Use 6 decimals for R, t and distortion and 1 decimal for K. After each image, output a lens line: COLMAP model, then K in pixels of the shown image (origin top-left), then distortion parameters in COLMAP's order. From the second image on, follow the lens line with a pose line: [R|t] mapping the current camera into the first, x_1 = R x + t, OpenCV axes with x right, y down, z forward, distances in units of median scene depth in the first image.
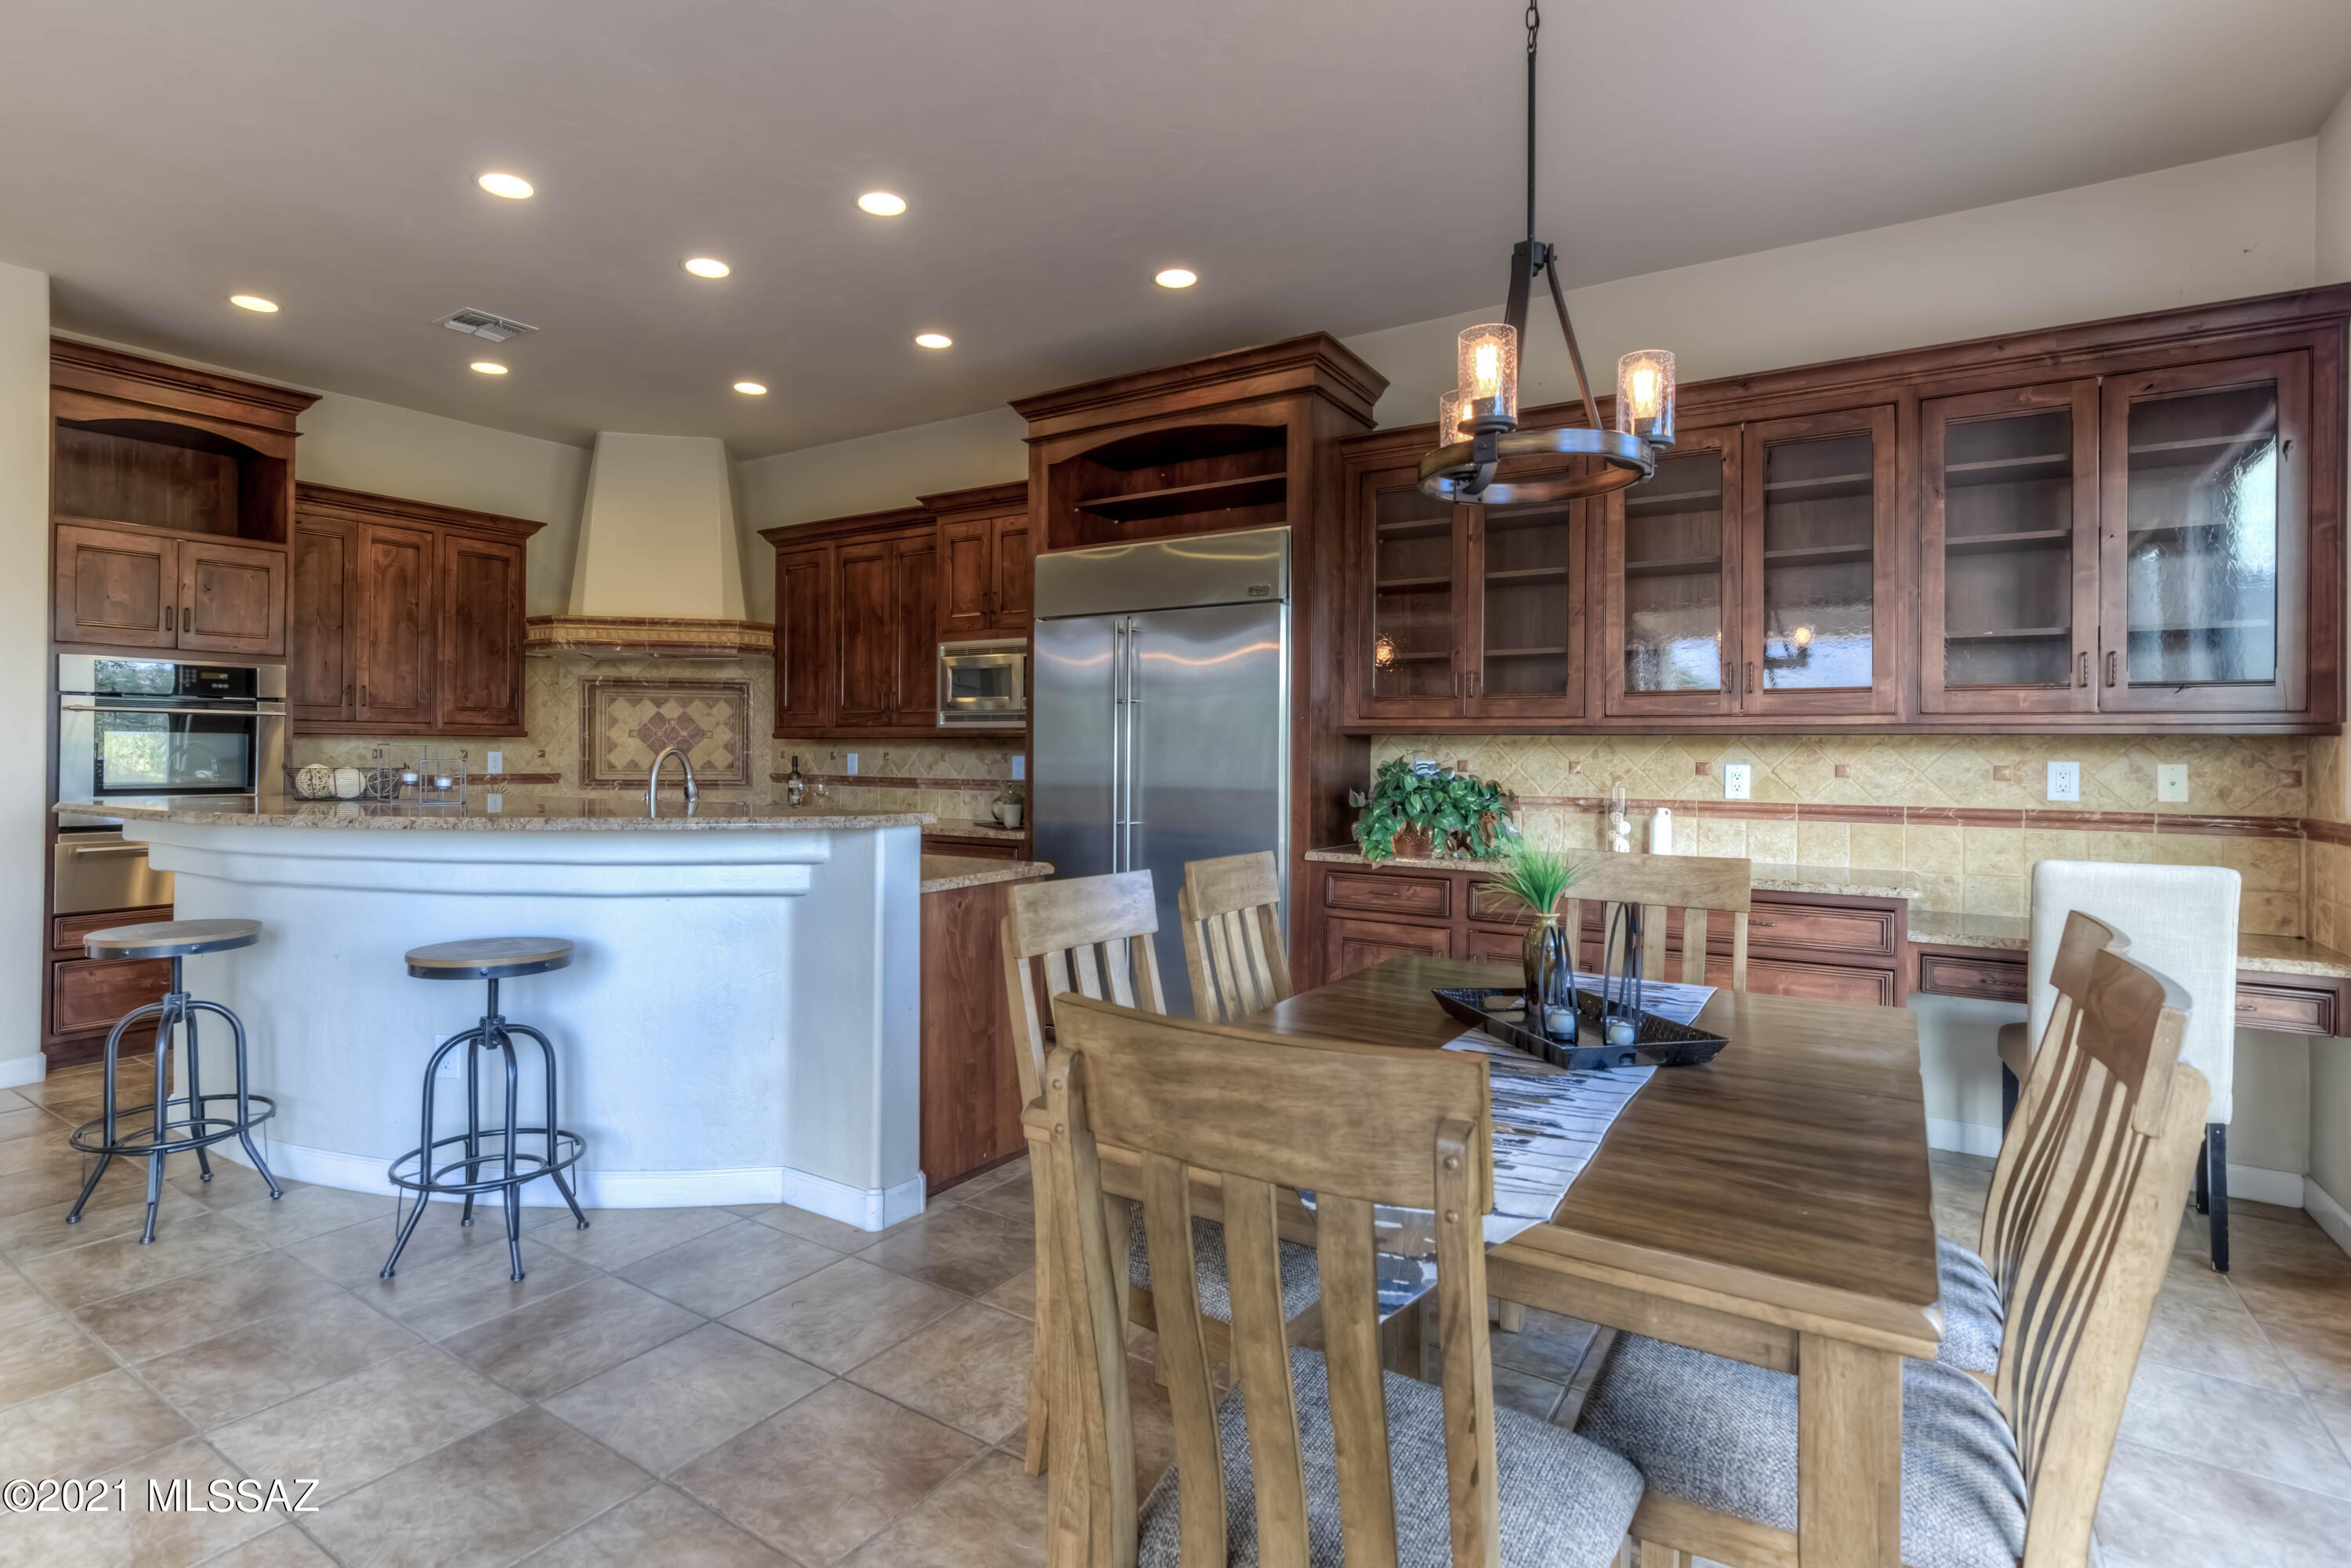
lens RADIAL K [[1152.2, 0, 1093.4], [0, 1152.2, 746.3], [0, 0, 1]] dist [-0.001835, -0.000647]
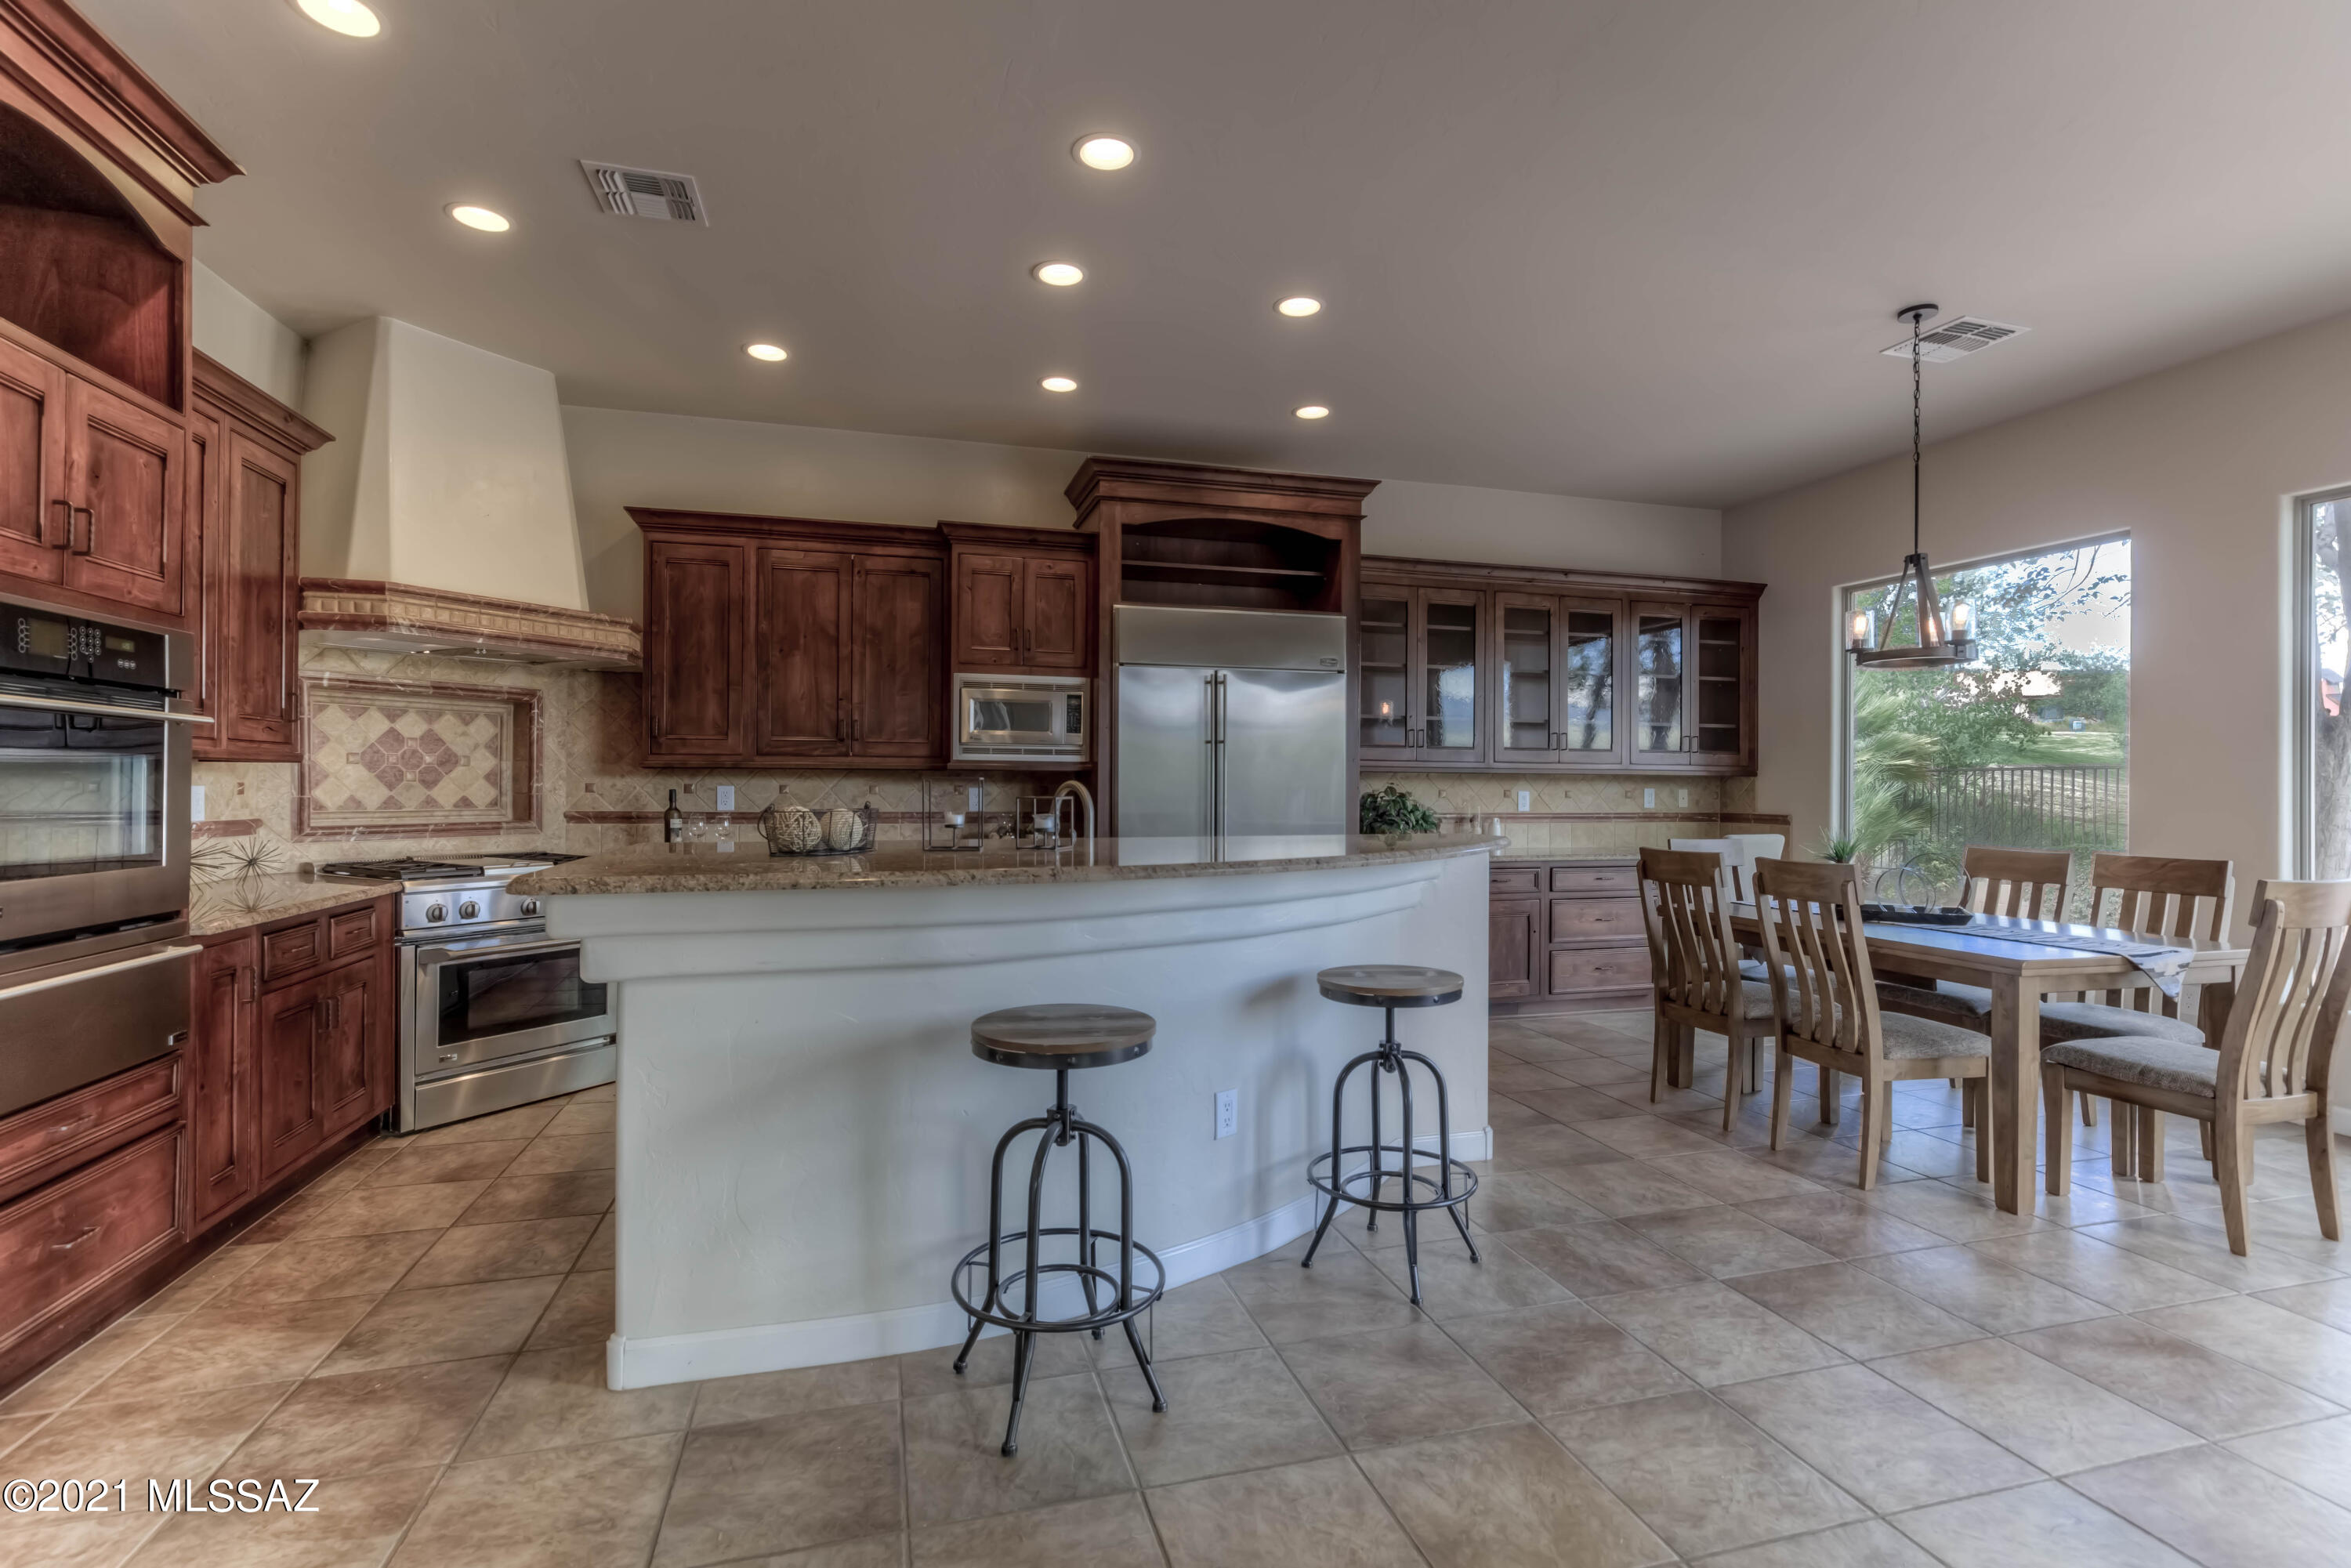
lens RADIAL K [[1087.2, 0, 1160.6], [0, 1087.2, 780.0], [0, 0, 1]] dist [-0.008797, 0.000024]
pose [[0.639849, 0.000756, 0.768501, -0.733537], [-0.003985, 0.999989, 0.002333, -0.001881], [-0.768491, -0.004555, 0.639845, 0.275768]]
